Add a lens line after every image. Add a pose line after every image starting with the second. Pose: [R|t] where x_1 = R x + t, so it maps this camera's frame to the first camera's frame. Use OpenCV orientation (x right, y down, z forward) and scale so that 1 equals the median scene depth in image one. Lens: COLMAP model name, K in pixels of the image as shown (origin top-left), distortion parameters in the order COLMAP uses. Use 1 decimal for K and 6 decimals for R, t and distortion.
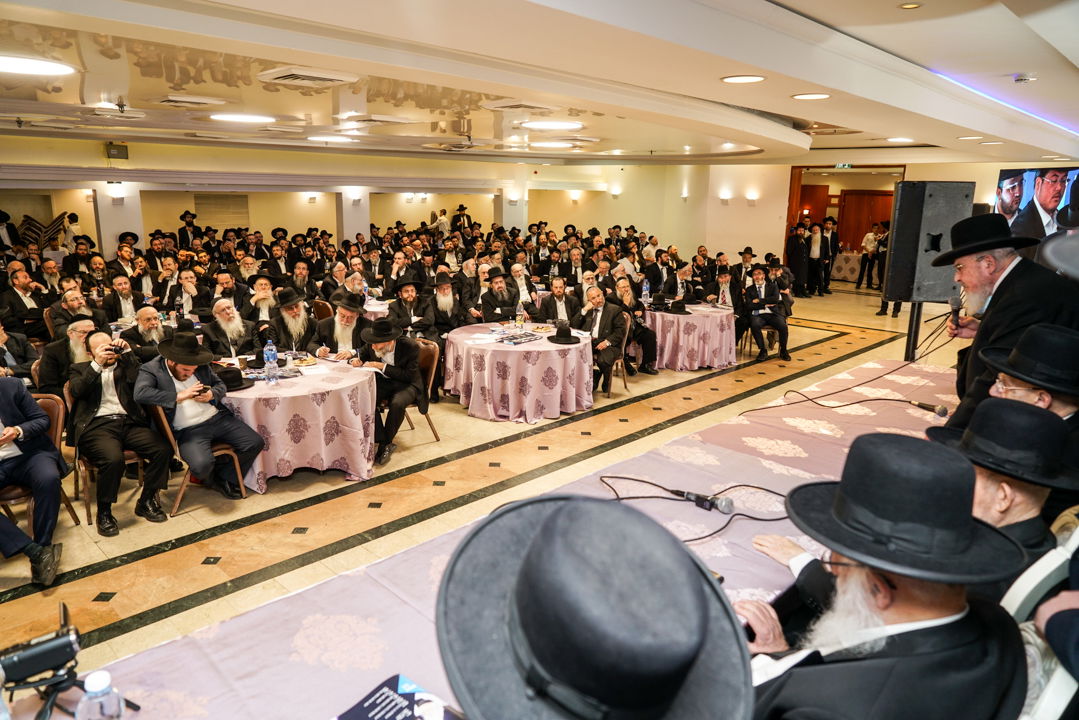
lens RADIAL K [[737.9, 0, 539.5], [0, 737.9, 360.0], [0, 0, 1]] dist [-0.032372, 0.034492]
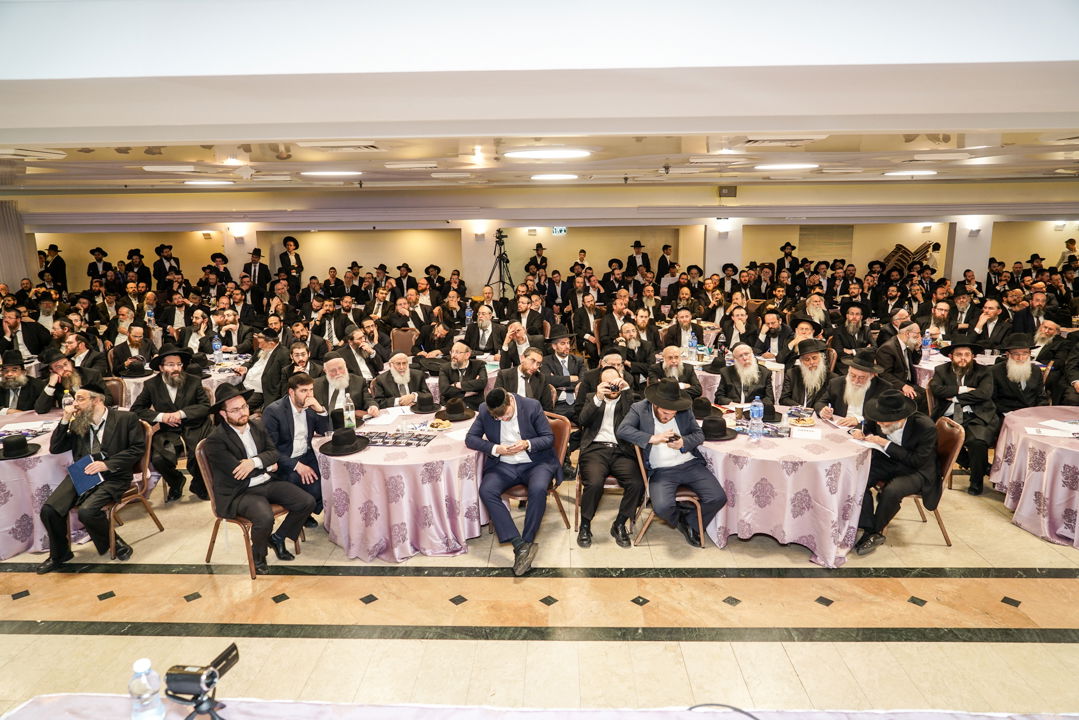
lens RADIAL K [[731.4, 0, 538.0], [0, 731.4, 353.8], [0, 0, 1]] dist [-0.035172, 0.035174]
pose [[0.664144, 0.120059, -0.737902, 0.146968], [-0.140167, 0.989515, 0.034841, -0.074559], [0.734348, 0.080290, 0.674008, 0.123630]]
